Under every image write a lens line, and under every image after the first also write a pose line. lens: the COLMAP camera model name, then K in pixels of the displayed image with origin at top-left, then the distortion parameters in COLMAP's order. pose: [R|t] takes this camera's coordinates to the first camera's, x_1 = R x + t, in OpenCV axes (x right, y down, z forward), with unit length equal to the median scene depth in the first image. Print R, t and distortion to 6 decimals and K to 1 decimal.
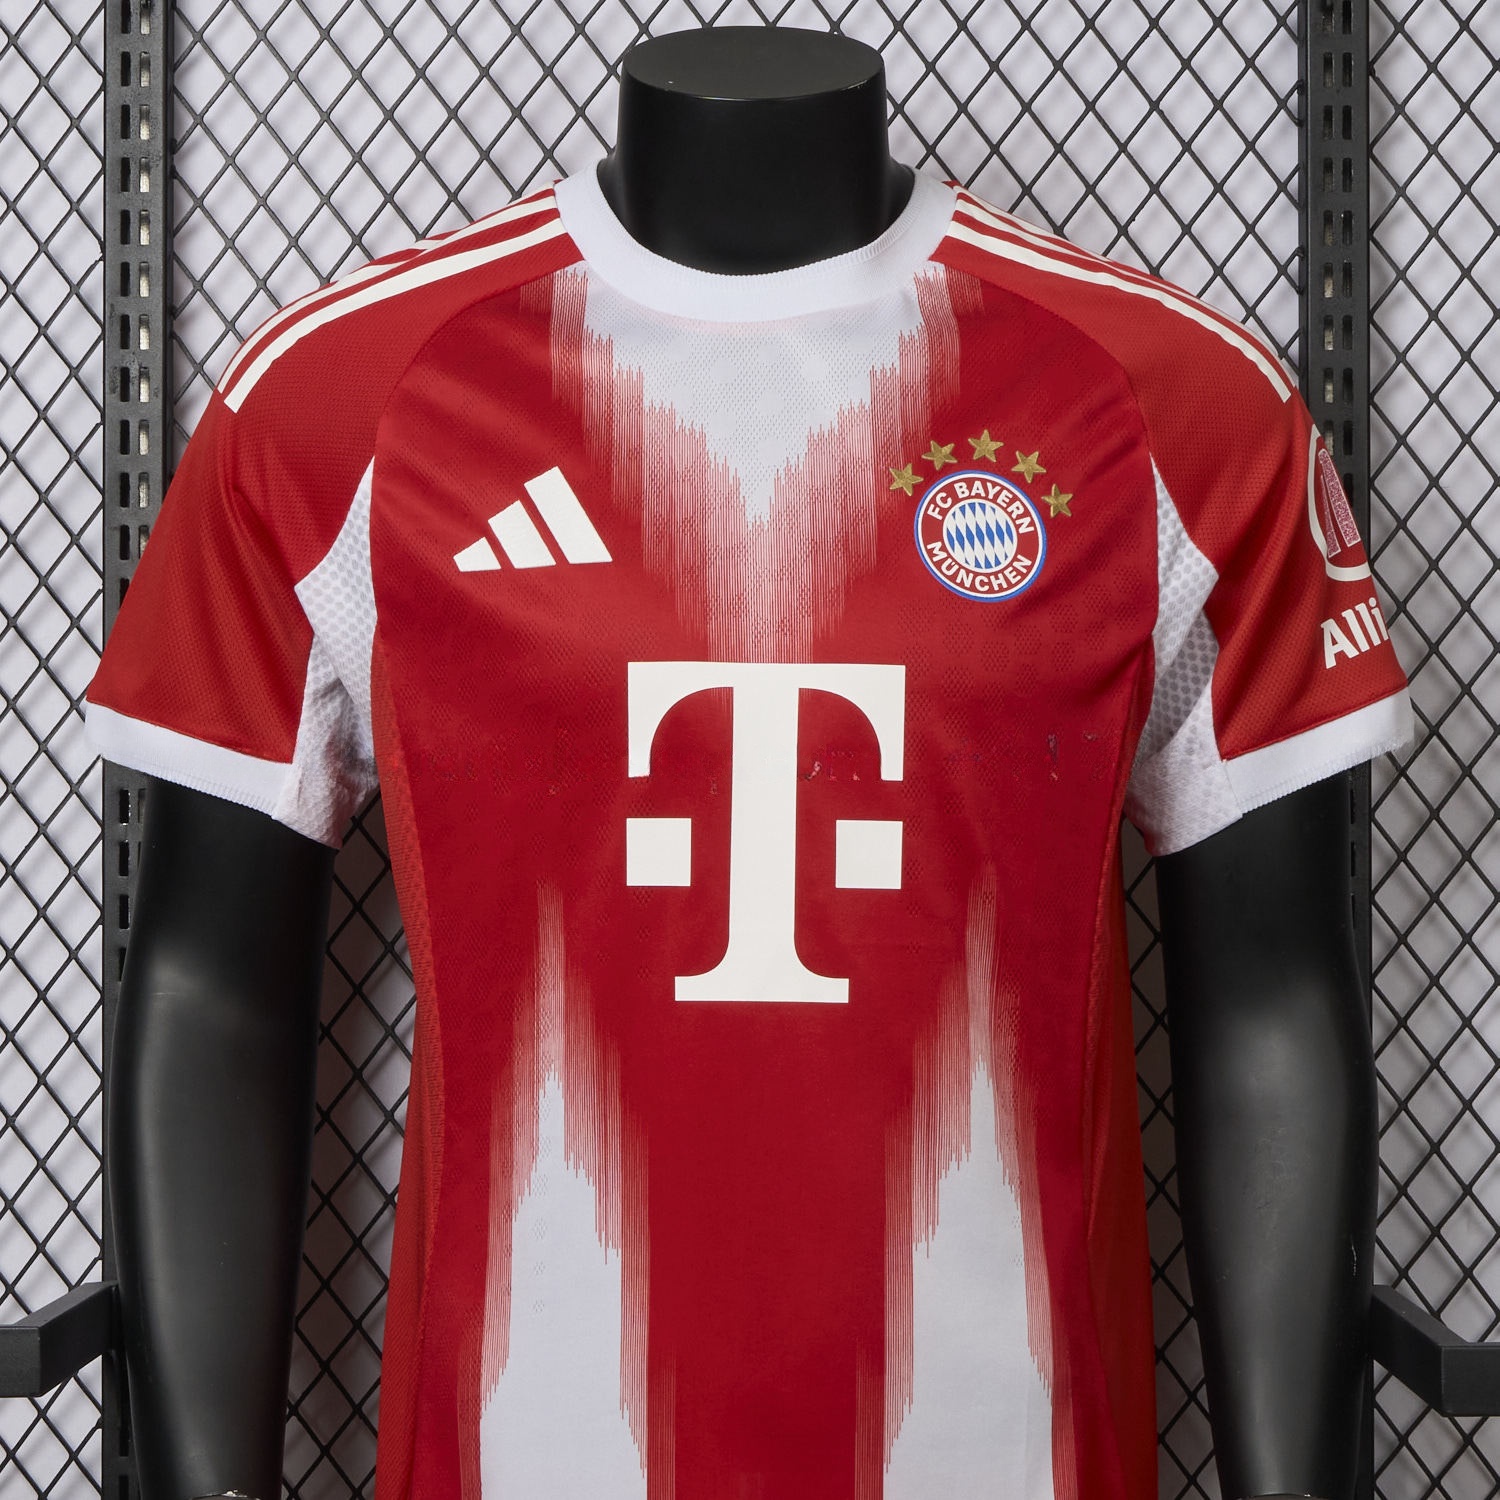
lens RADIAL K [[2843.5, 0, 750.2], [0, 2843.5, 749.5], [0, 0, 1]] dist [-0.012736, 0.000000]
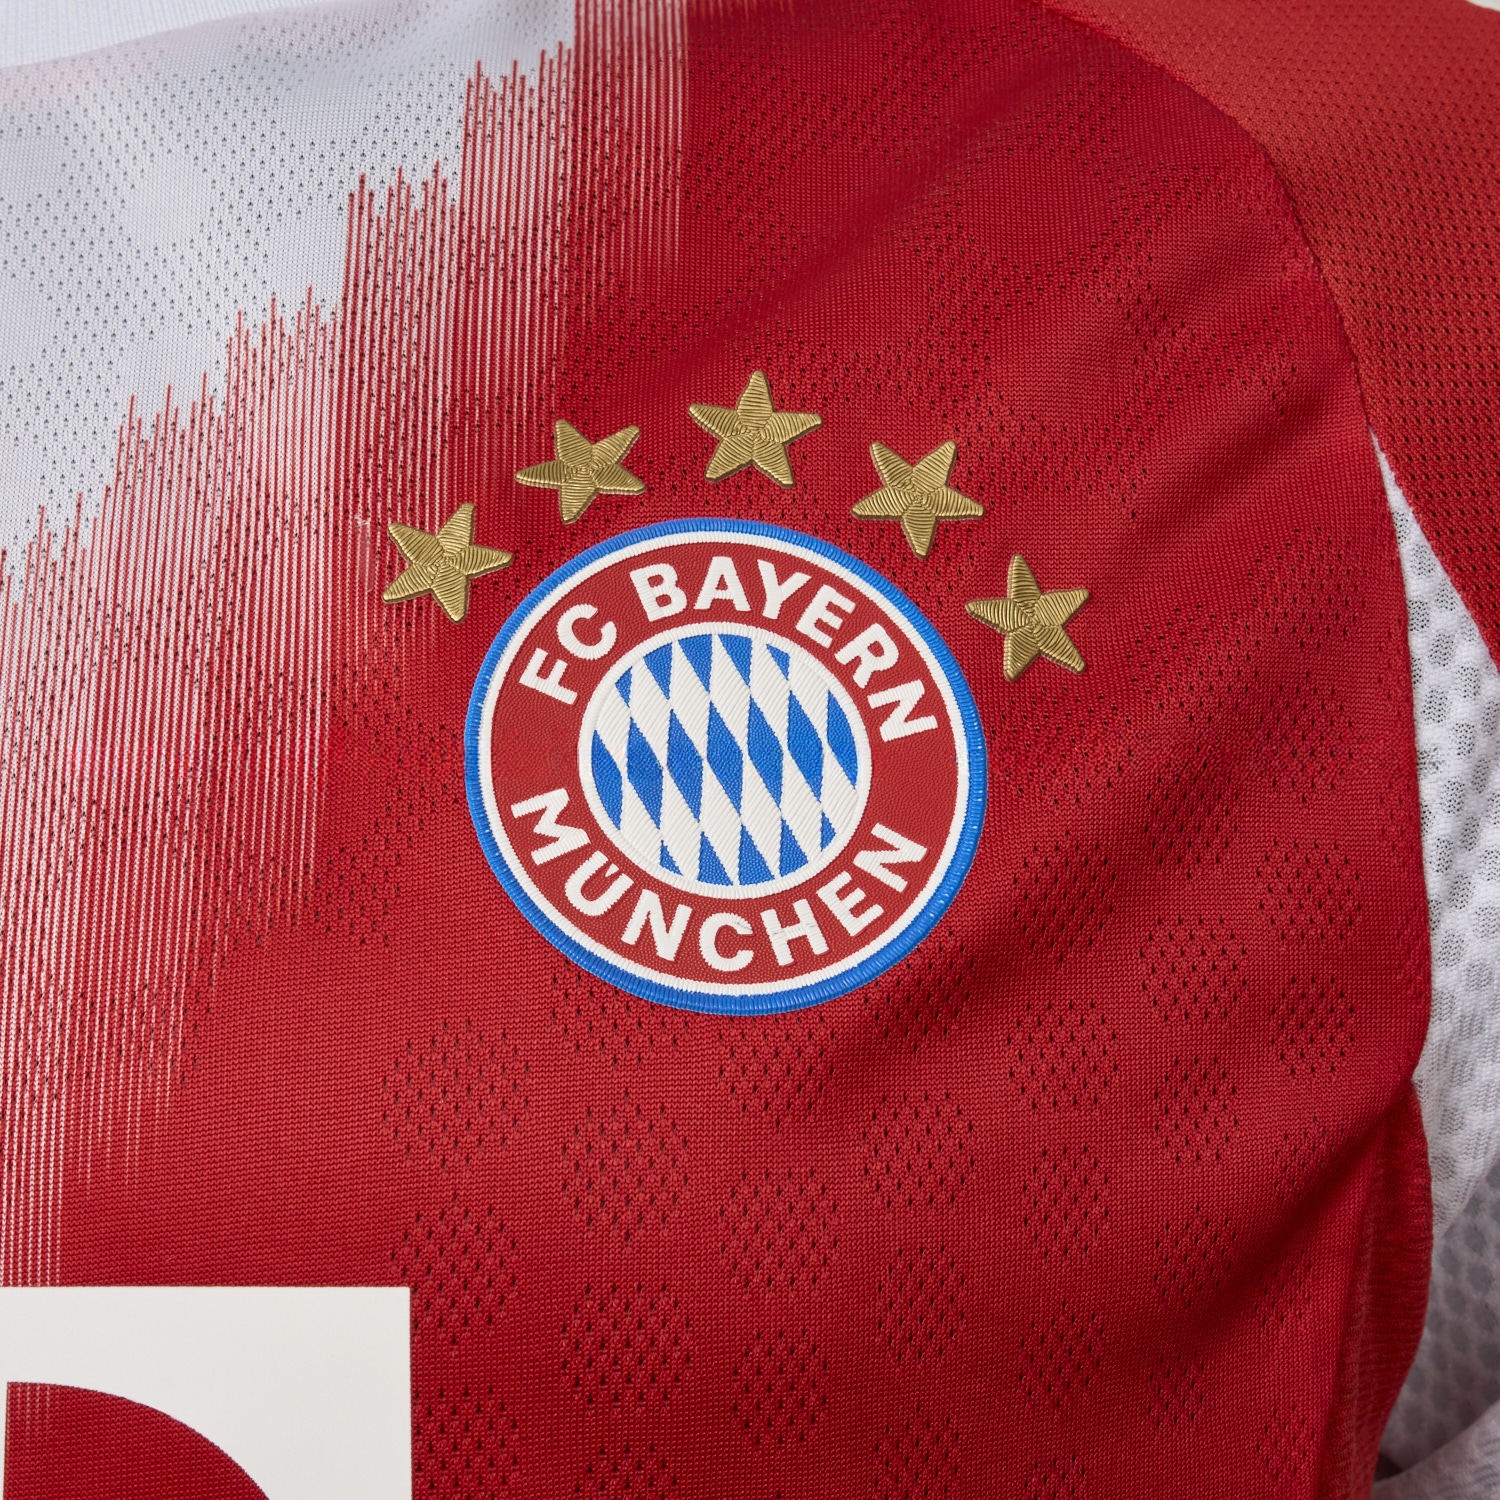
lens RADIAL K [[2843.5, 0, 749.8], [0, 2843.5, 750.2], [0, 0, 1]] dist [-0.012736, 0.000000]
pose [[0.992744, -0.042482, -0.112496, 0.112468], [0.034808, 0.996987, -0.069324, -0.057202], [0.115102, 0.064906, 0.991231, 0.733565]]
